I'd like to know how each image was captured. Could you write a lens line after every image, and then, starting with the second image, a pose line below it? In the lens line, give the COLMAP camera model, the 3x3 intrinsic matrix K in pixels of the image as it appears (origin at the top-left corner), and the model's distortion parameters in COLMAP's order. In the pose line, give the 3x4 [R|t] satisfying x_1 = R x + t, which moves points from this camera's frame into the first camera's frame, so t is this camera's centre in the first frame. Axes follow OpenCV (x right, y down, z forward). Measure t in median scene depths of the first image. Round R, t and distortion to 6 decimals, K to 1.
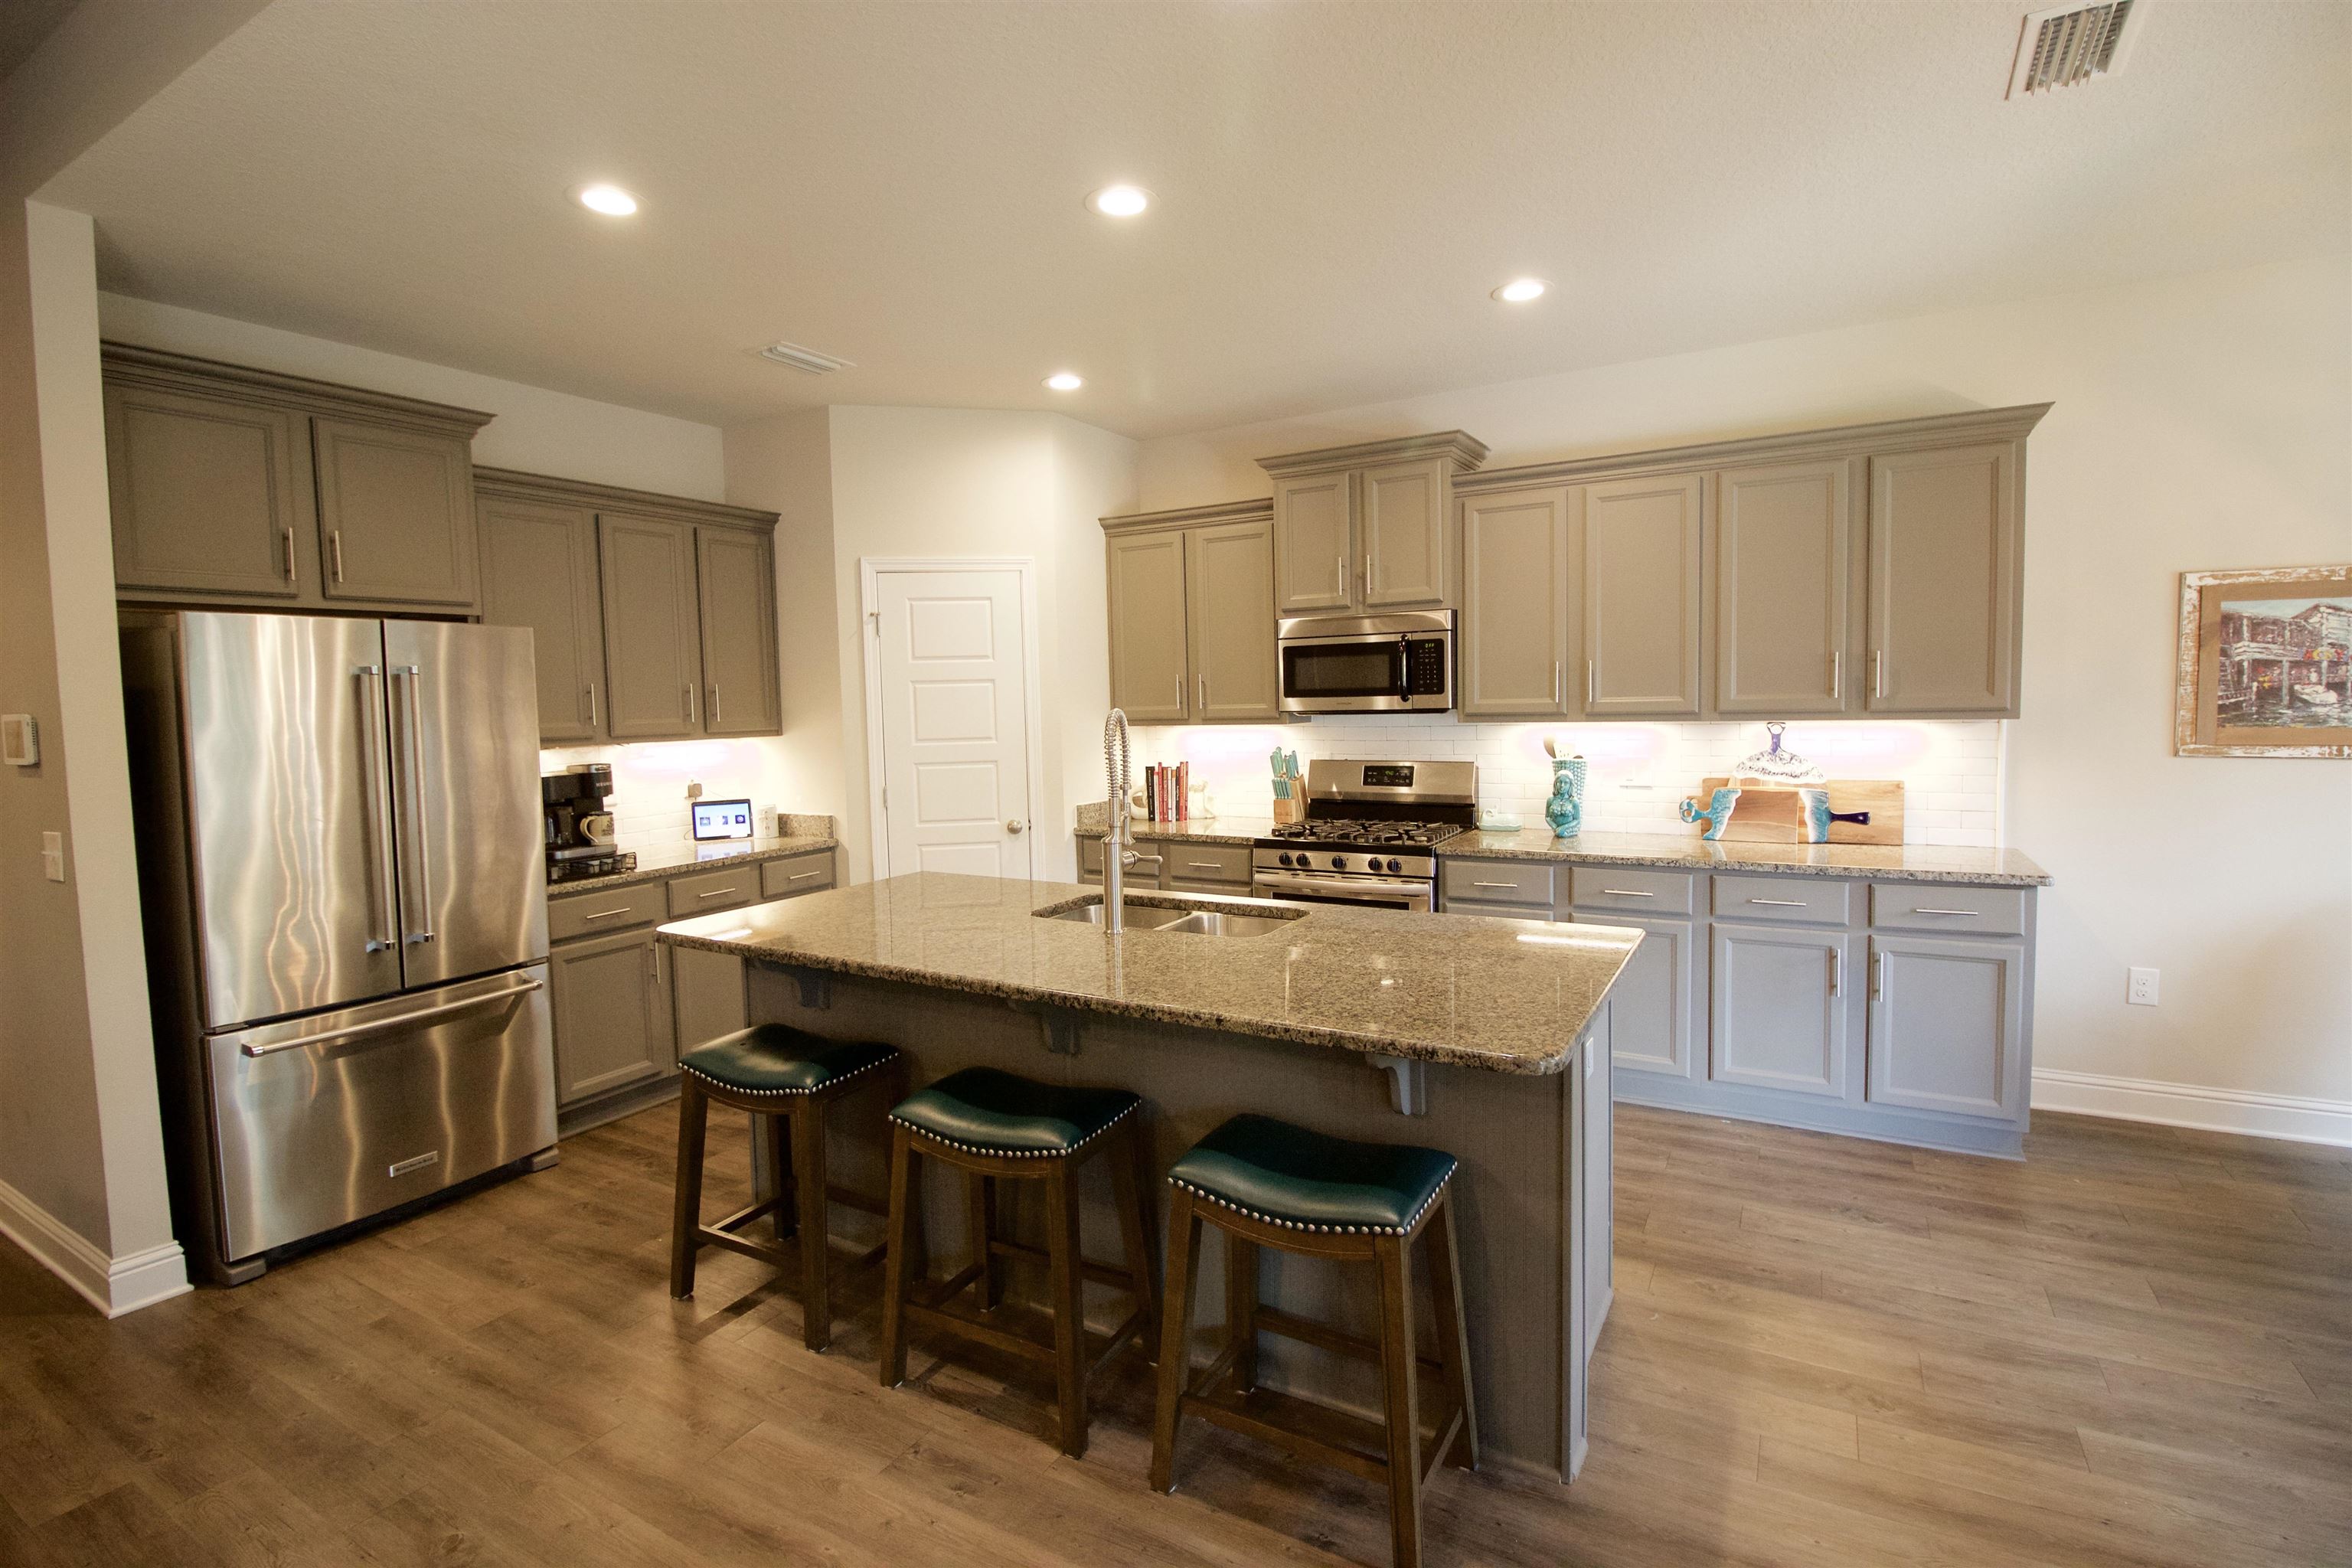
lens RADIAL K [[1085.8, 0, 1193.0], [0, 1085.8, 769.3], [0, 0, 1]] dist [0.000704, -0.013622]
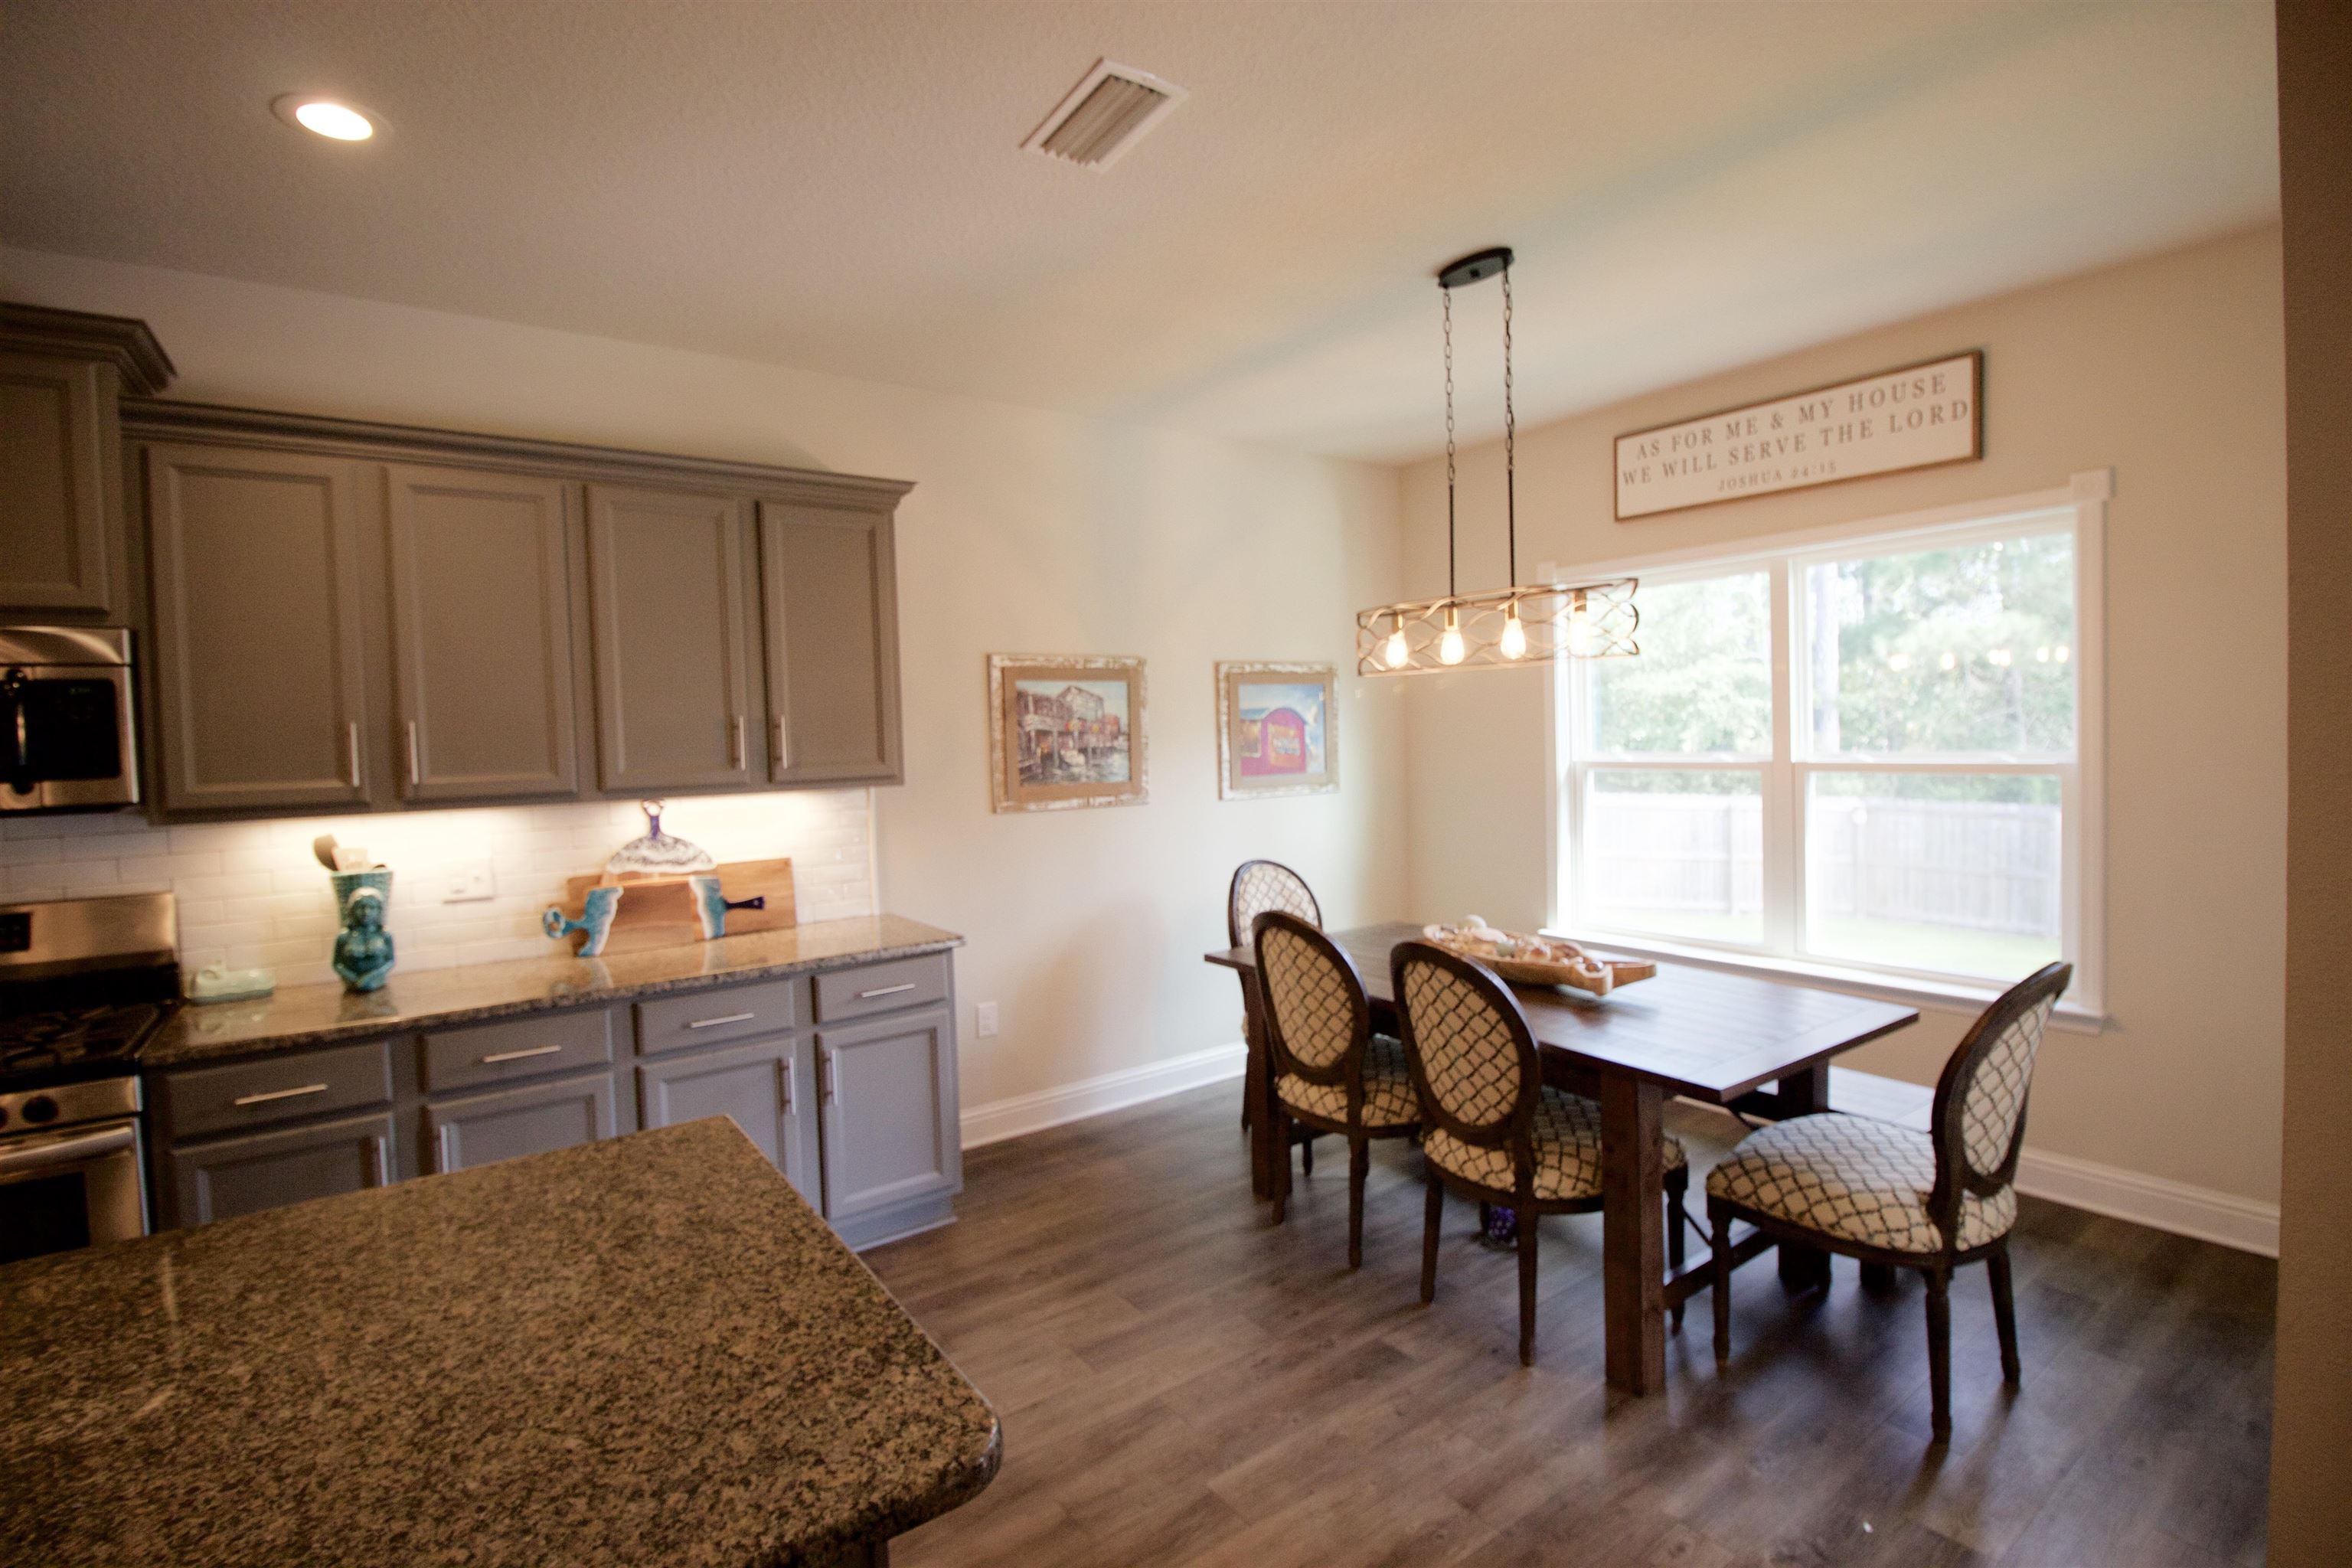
lens RADIAL K [[1088.6, 0, 1191.5], [0, 1088.6, 771.8], [0, 0, 1]] dist [0.000050, -0.013109]
pose [[0.411401, -0.022268, 0.911183, -0.052082], [0.083290, 0.996437, -0.013254, -0.021222], [-0.907641, 0.081345, 0.411790, 0.297643]]
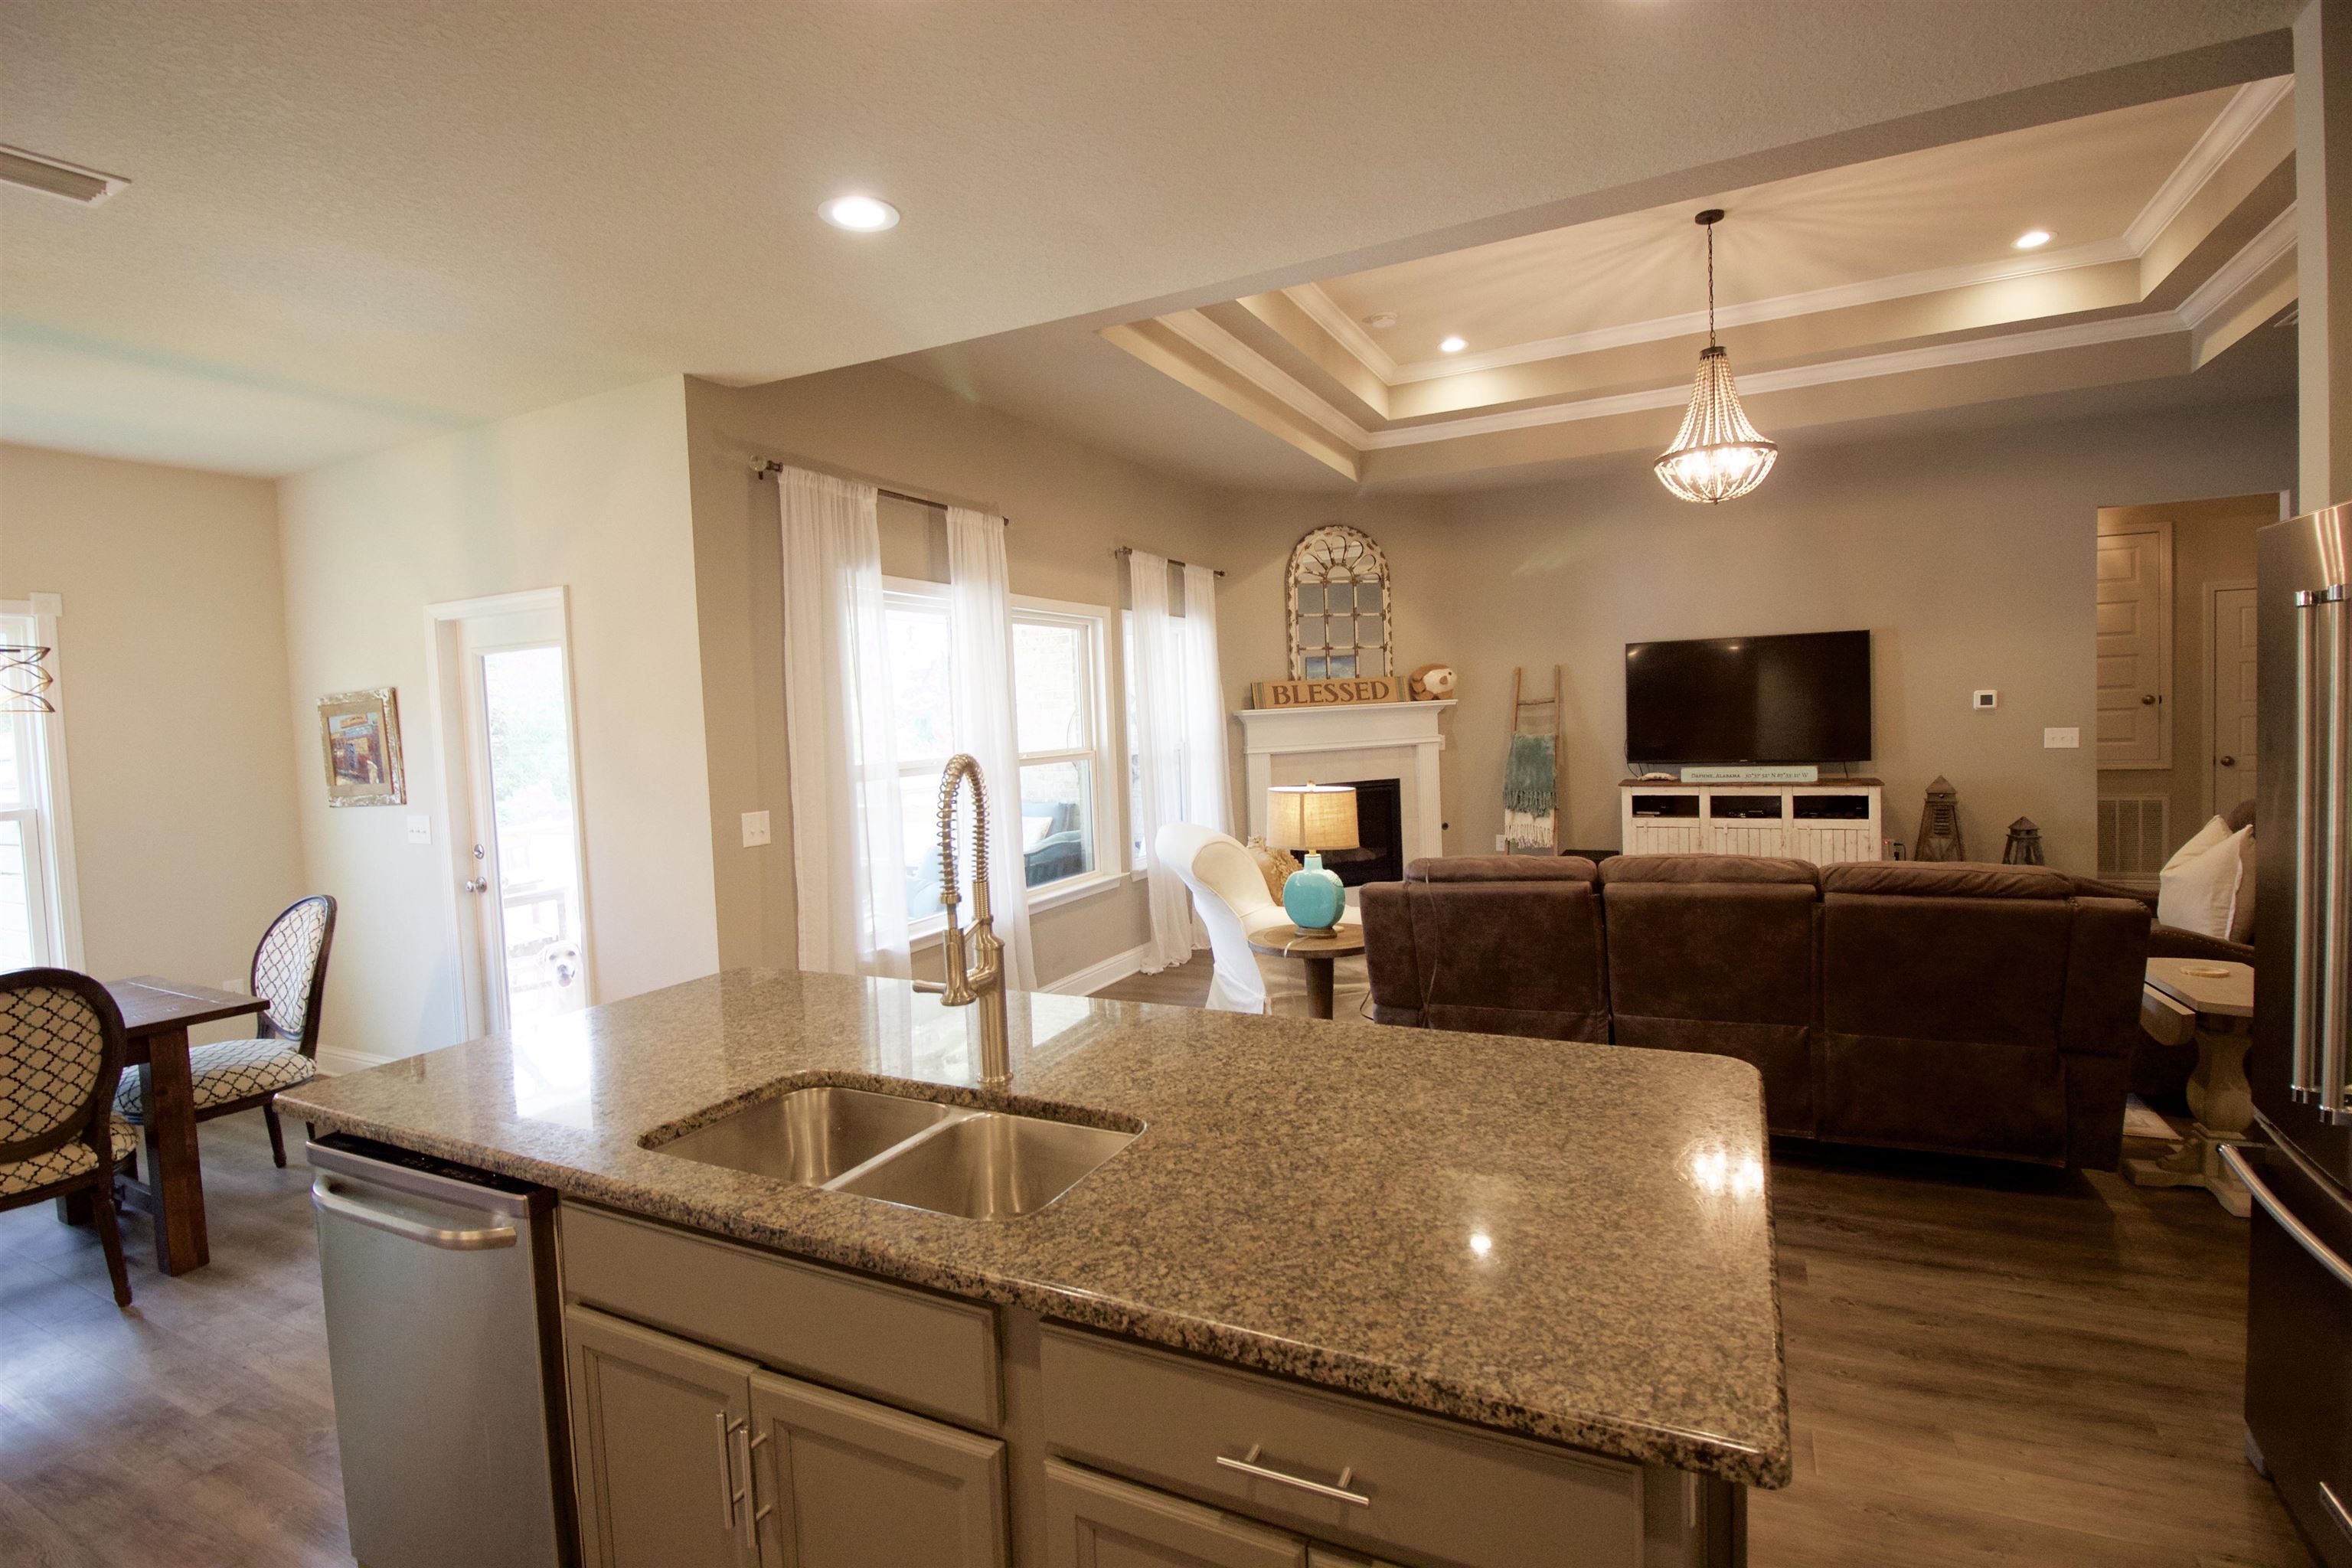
lens RADIAL K [[1085.8, 0, 1193.0], [0, 1085.8, 769.3], [0, 0, 1]] dist [0.000704, -0.013622]
pose [[-0.995965, 0.068549, -0.057921, -0.120959], [0.061375, 0.991154, 0.117670, -0.079017], [0.065475, 0.113640, -0.991362, 1.177297]]
